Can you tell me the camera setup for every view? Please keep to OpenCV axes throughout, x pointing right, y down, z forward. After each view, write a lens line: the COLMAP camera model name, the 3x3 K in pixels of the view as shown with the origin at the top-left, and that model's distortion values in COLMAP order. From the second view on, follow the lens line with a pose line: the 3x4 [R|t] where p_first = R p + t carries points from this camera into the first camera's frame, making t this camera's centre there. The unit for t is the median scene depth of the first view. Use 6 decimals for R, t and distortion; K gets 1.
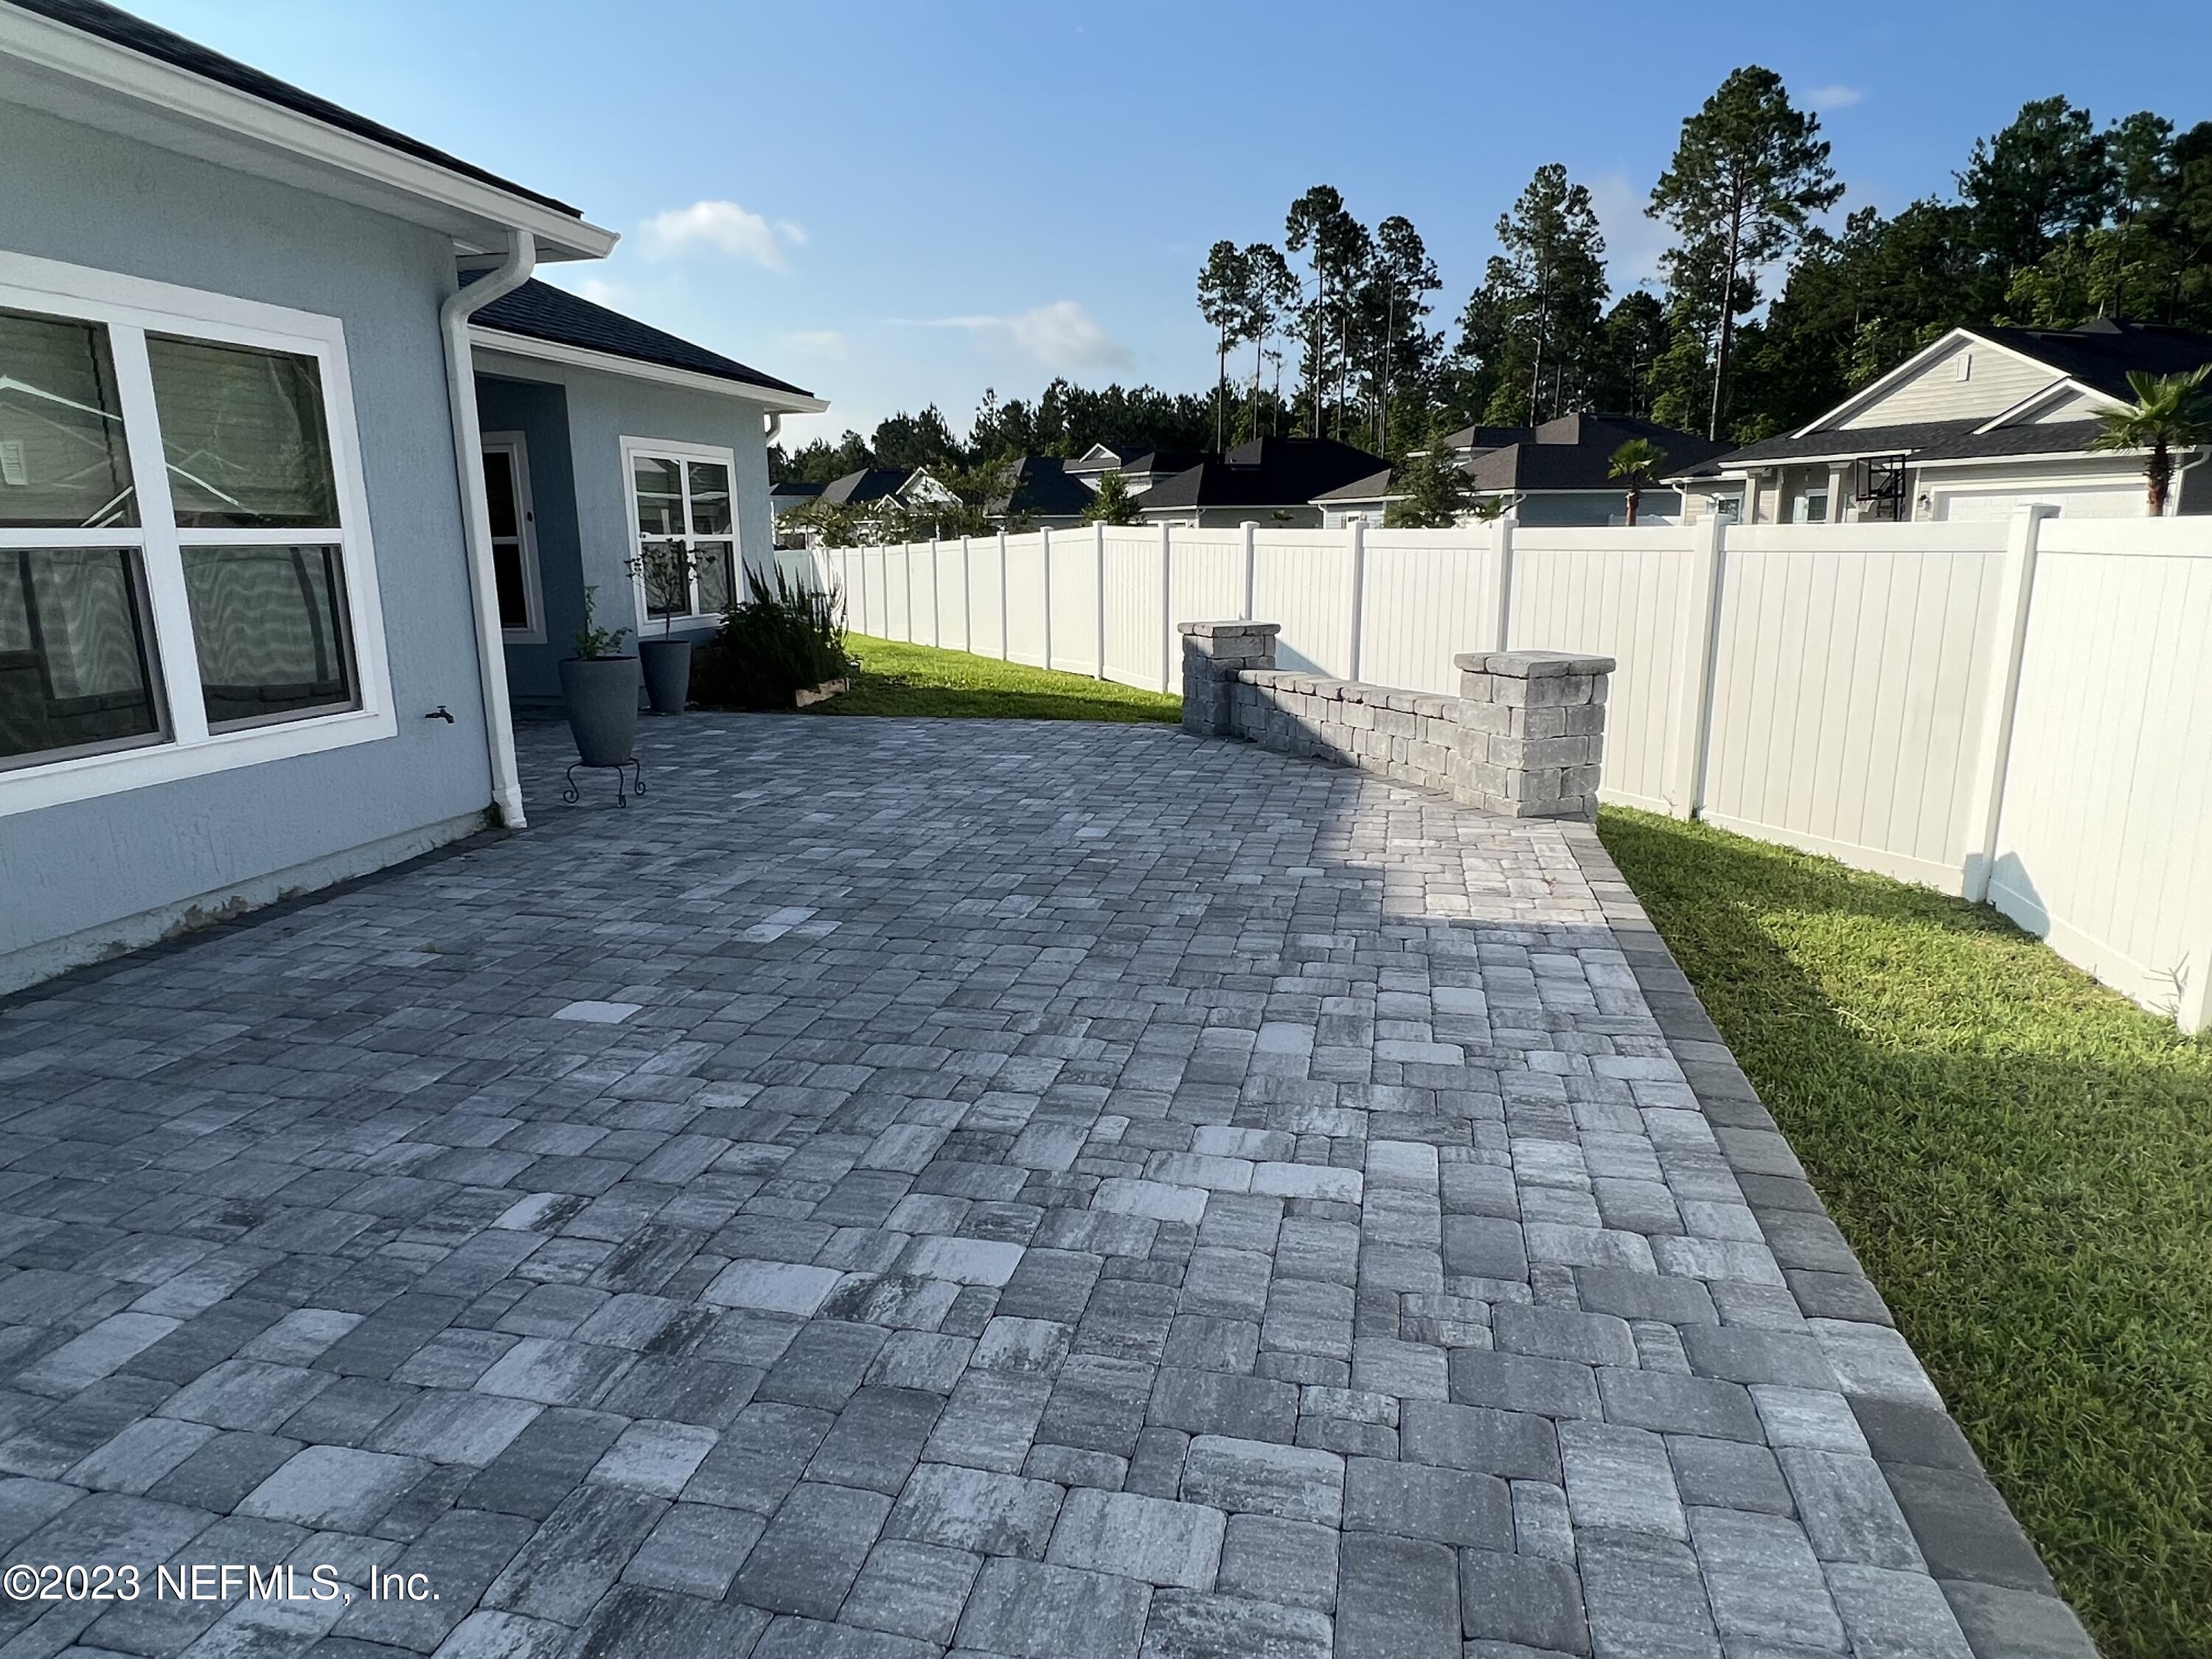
lens RADIAL K [[1340.5, 0, 1113.3], [0, 1340.5, 833.1], [0, 0, 1]] dist [-0.000710, 0.000254]
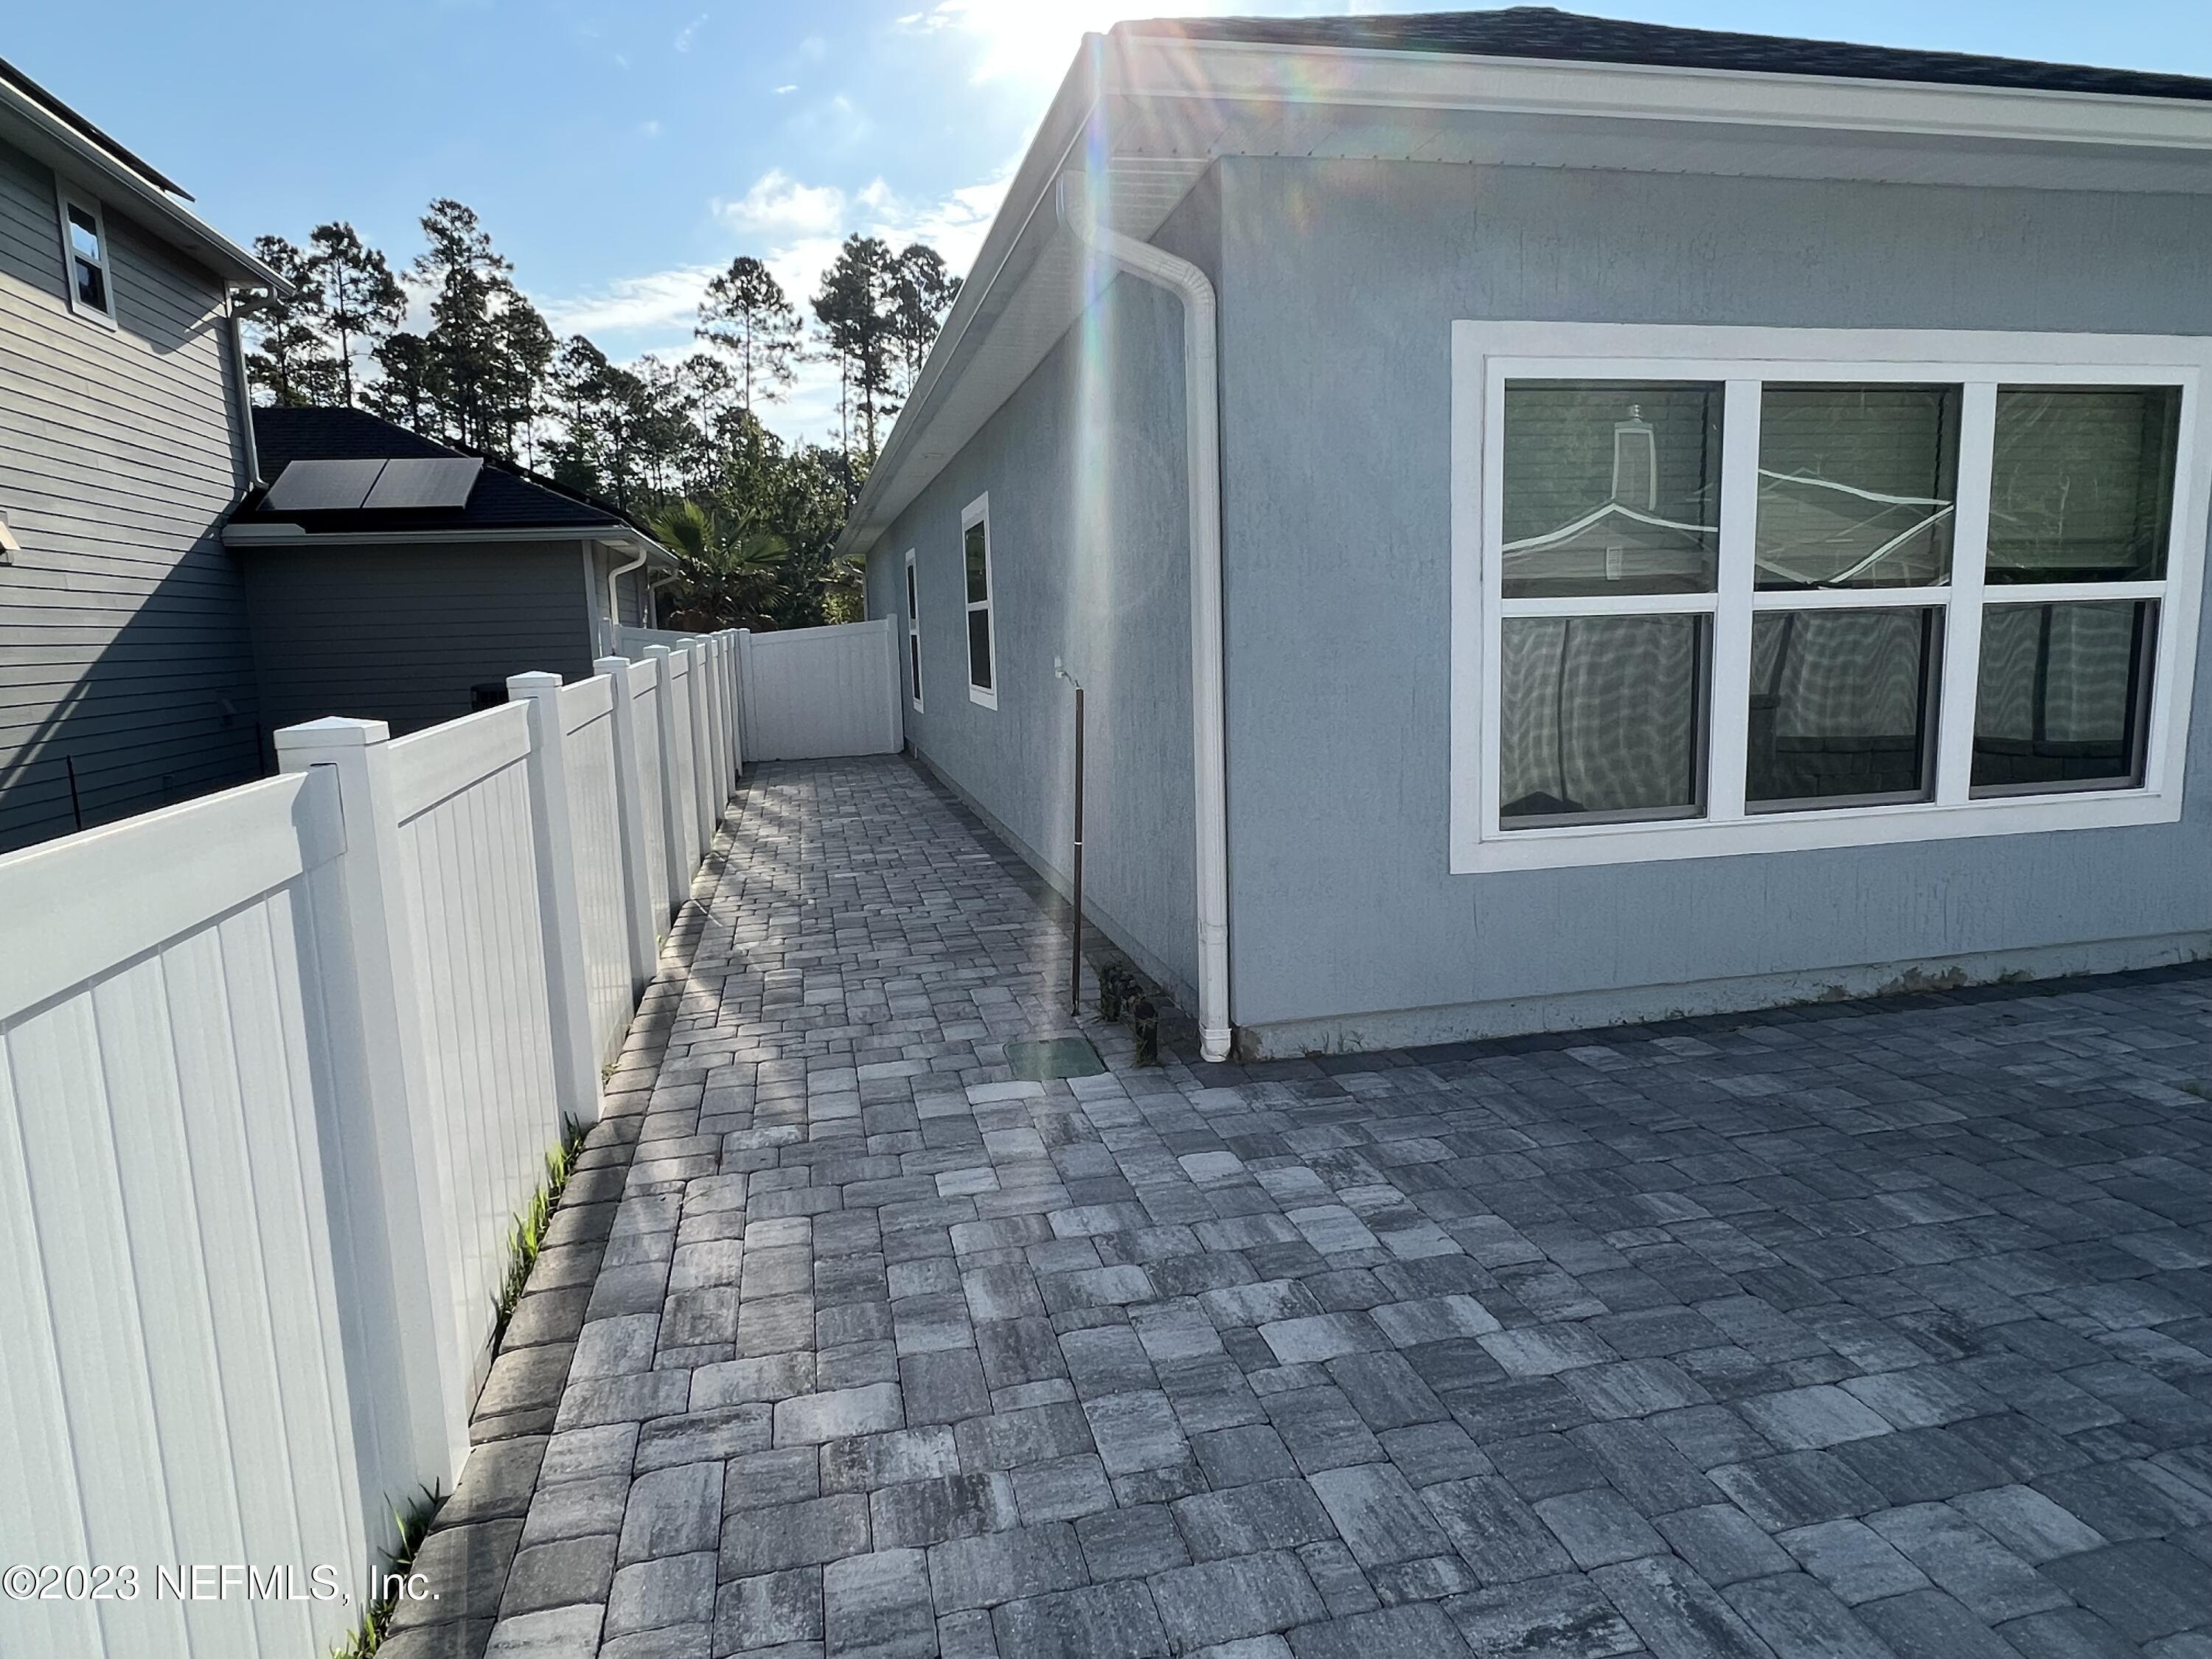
lens RADIAL K [[1340.5, 0, 1093.5], [0, 1340.5, 833.3], [0, 0, 1]] dist [-0.000710, 0.000254]
pose [[0.438910, 0.144003, -0.886917, -0.117613], [-0.170786, 0.982450, 0.074997, -0.017165], [0.882151, 0.118556, 0.455801, 0.013485]]
